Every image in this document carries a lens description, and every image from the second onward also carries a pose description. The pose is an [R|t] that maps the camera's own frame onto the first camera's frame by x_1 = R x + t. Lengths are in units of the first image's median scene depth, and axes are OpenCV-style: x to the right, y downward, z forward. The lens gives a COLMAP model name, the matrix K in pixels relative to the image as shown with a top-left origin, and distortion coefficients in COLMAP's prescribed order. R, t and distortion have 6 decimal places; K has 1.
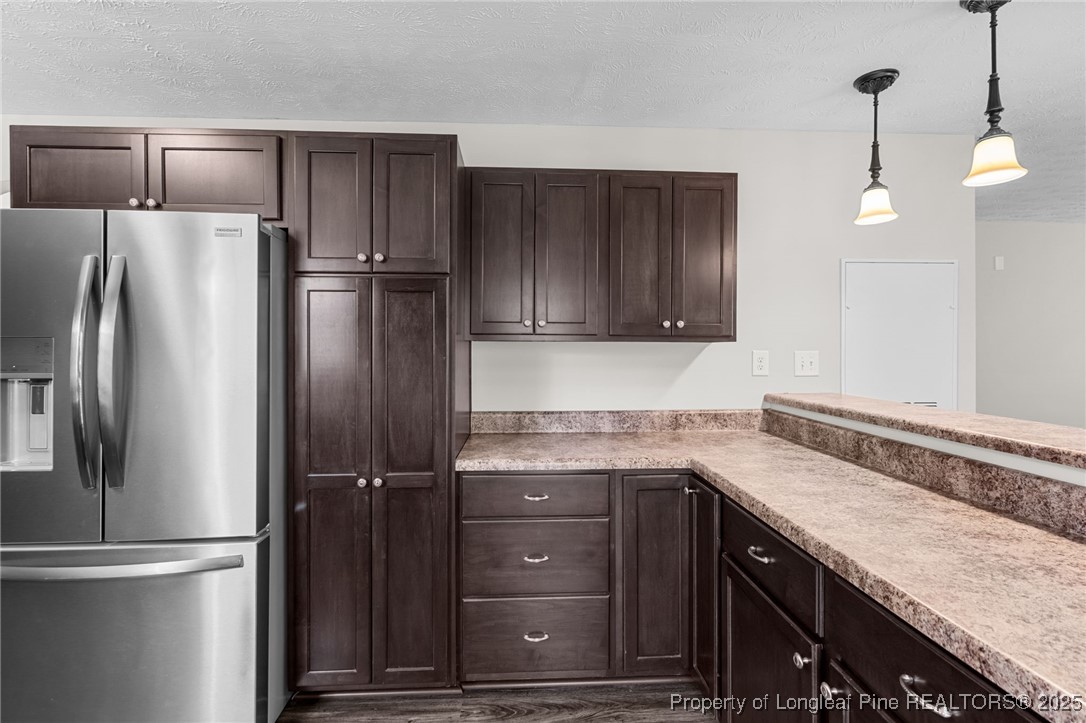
lens RADIAL K [[519.3, 0, 556.3], [0, 519.3, 343.9], [0, 0, 1]] dist [0.005642, -0.003125]
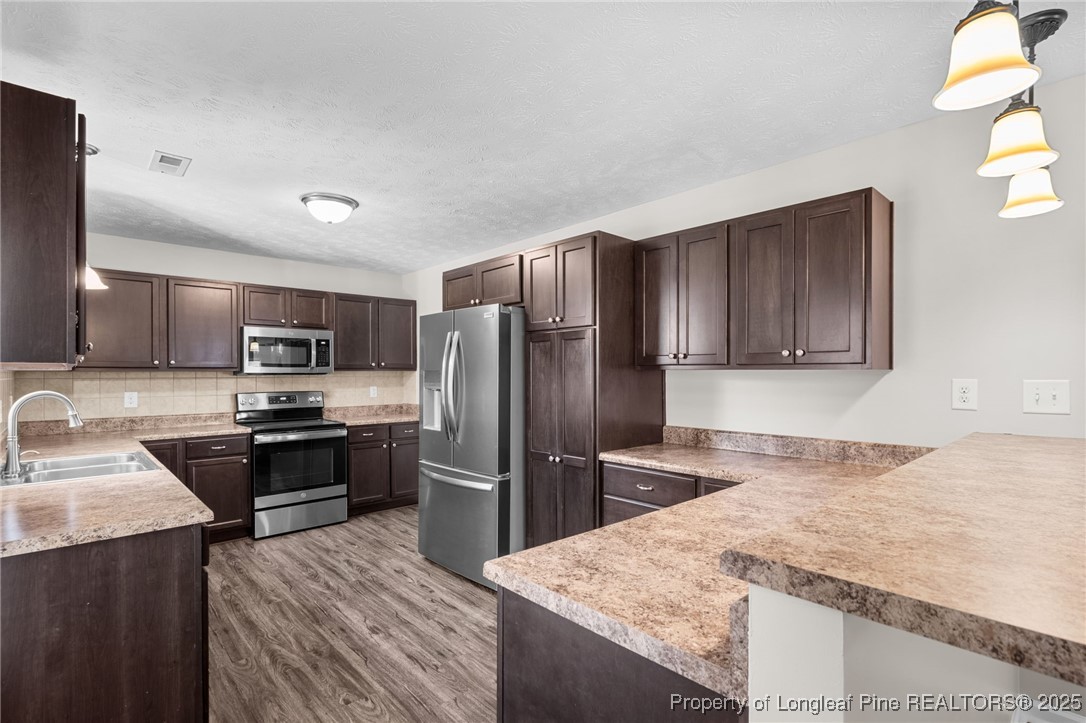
lens RADIAL K [[519.3, 0, 535.0], [0, 519.3, 371.2], [0, 0, 1]] dist [0.005642, -0.003125]
pose [[0.627943, -0.006715, -0.778230, 0.852974], [0.006552, 0.999973, -0.003342, -0.001391], [0.778232, -0.003001, 0.627970, -0.060796]]
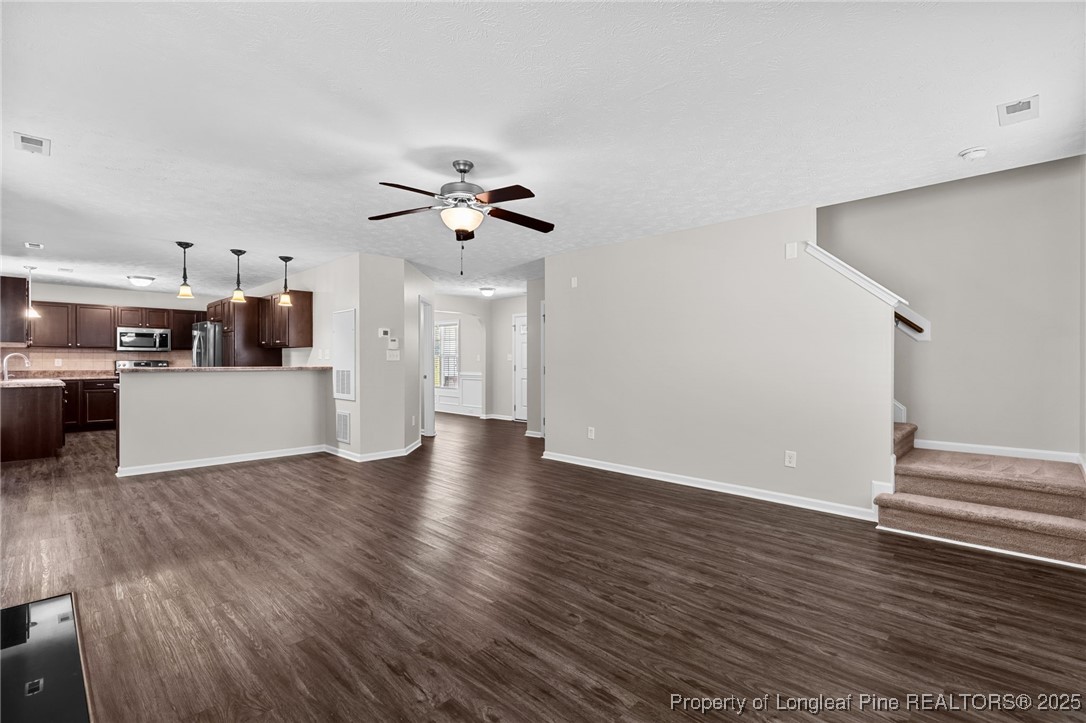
lens RADIAL K [[519.3, 0, 555.6], [0, 519.3, 363.2], [0, 0, 1]] dist [0.005642, -0.003125]
pose [[0.671613, 0.001683, -0.740900, 3.424286], [0.001773, 0.999991, 0.003878, 0.069914], [0.740900, -0.003918, 0.671604, 0.097469]]
